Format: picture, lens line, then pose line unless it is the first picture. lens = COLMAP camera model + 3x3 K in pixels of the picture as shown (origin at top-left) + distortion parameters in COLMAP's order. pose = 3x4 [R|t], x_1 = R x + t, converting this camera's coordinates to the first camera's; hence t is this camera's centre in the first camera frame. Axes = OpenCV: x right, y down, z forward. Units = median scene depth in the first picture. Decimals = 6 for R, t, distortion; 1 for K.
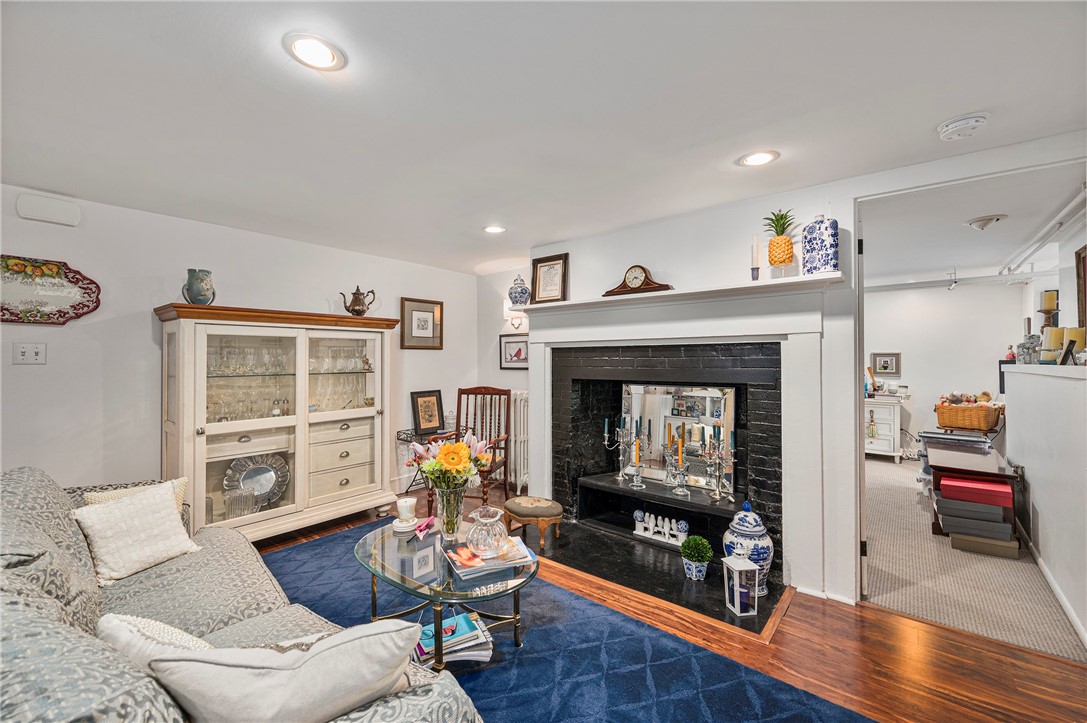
lens RADIAL K [[440.6, 0, 547.0], [0, 440.6, 357.1], [0, 0, 1]] dist [0.003582, -0.000039]
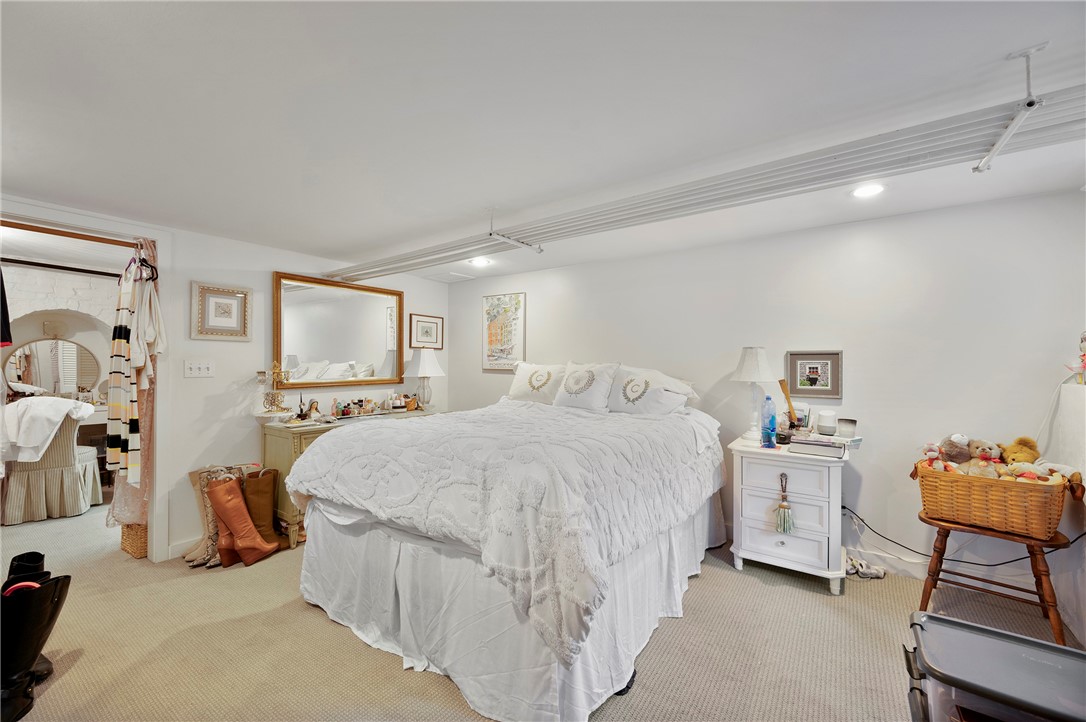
lens RADIAL K [[440.2, 0, 540.4], [0, 440.2, 360.8], [0, 0, 1]] dist [0.003582, -0.000039]
pose [[0.996732, 0.001406, 0.080764, 0.429168], [-0.001153, 0.999994, -0.003187, 0.003210], [-0.080768, 0.003083, 0.996728, 0.540838]]
